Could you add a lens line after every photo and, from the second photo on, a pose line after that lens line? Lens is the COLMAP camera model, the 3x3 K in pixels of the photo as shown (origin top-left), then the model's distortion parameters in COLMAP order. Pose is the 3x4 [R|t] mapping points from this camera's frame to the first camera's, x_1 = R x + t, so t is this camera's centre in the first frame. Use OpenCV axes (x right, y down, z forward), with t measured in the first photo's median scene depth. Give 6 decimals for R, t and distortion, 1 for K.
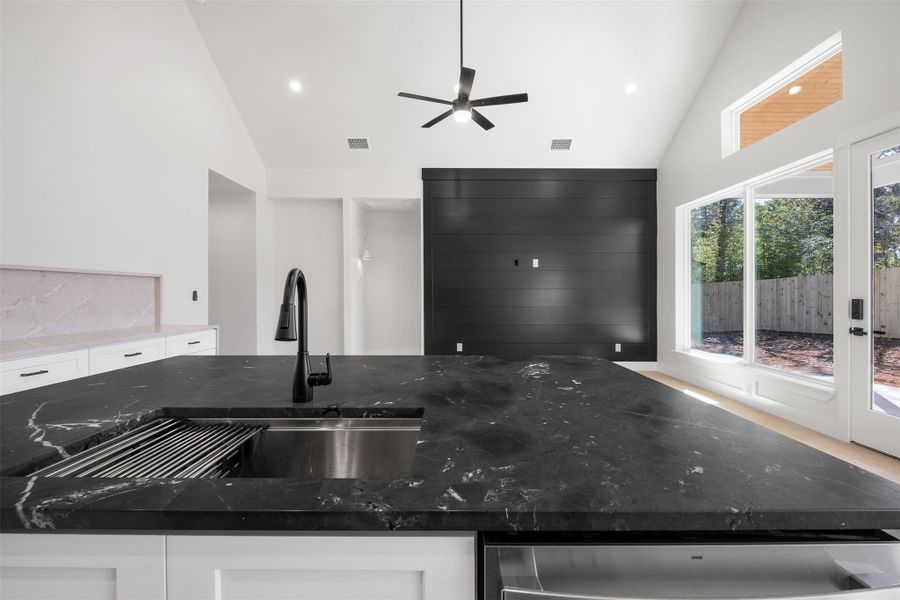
lens RADIAL K [[395.0, 0, 453.8], [0, 395.0, 293.8], [0, 0, 1]] dist [-0.004308, -0.001673]
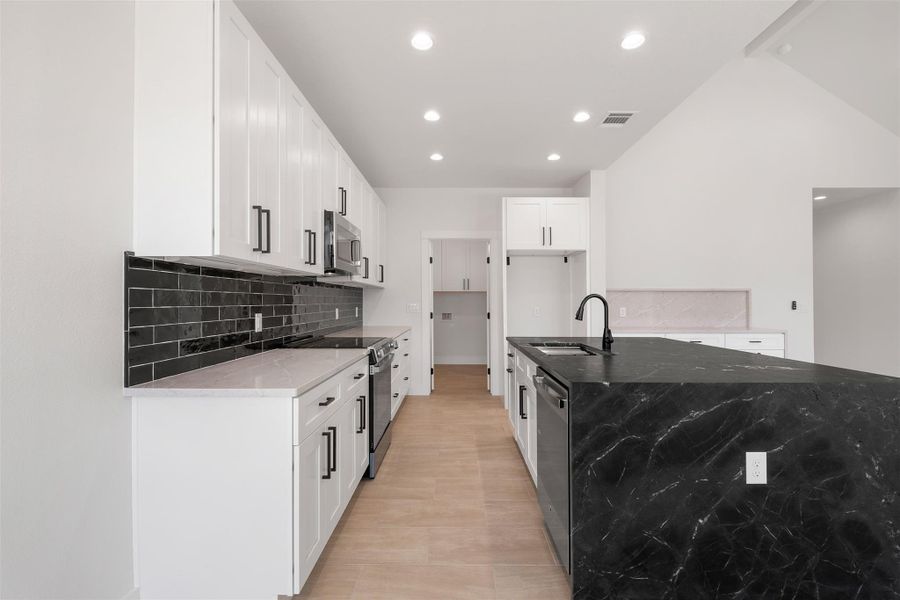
lens RADIAL K [[395.0, 0, 449.9], [0, 395.0, 298.9], [0, 0, 1]] dist [-0.004308, -0.001673]
pose [[-0.019412, -0.007611, -0.999783, 0.411324], [0.000783, 0.999971, -0.007627, -0.003845], [0.999811, -0.000931, -0.019405, 0.012816]]
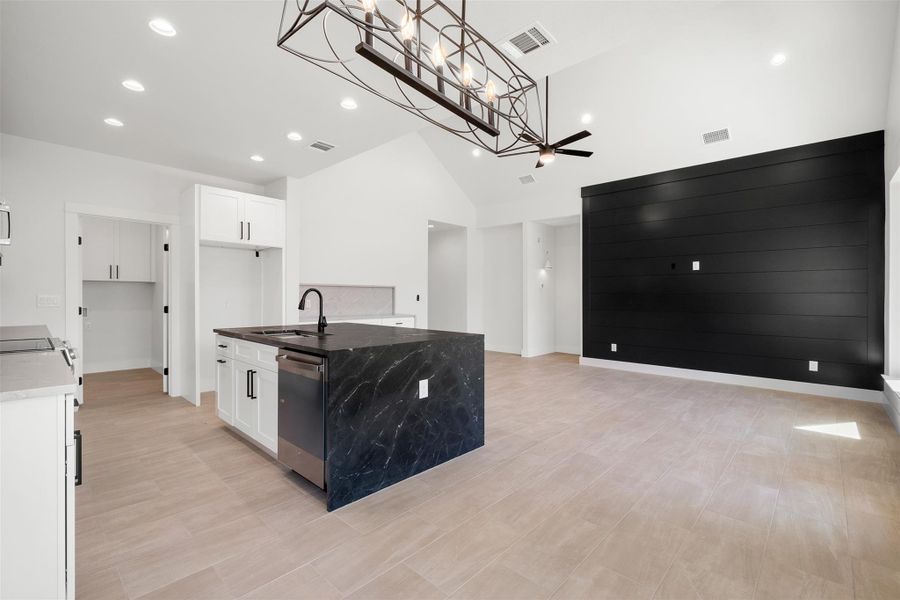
lens RADIAL K [[395.0, 0, 449.9], [0, 395.0, 297.5], [0, 0, 1]] dist [-0.004308, -0.001673]
pose [[0.722229, 0.006811, -0.691620, 0.486074], [-0.004990, 0.999977, 0.004637, -0.003512], [0.691636, 0.000103, 0.722247, -0.099276]]
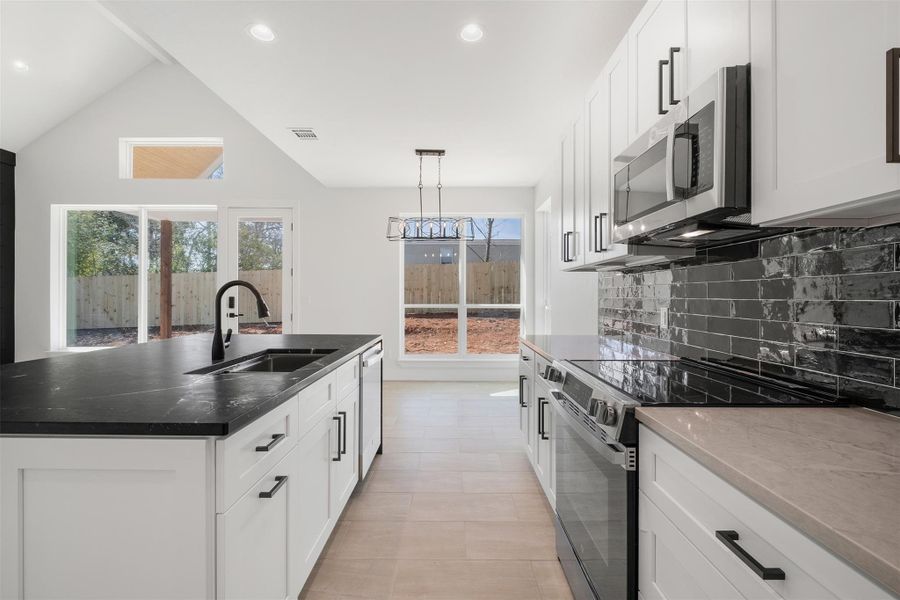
lens RADIAL K [[395.0, 0, 452.7], [0, 395.0, 295.5], [0, 0, 1]] dist [-0.004308, -0.001673]
pose [[0.017323, -0.002813, 0.999846, -0.397691], [-0.003980, 0.999988, 0.002883, 0.000507], [-0.999842, -0.004029, 0.017311, -0.018682]]
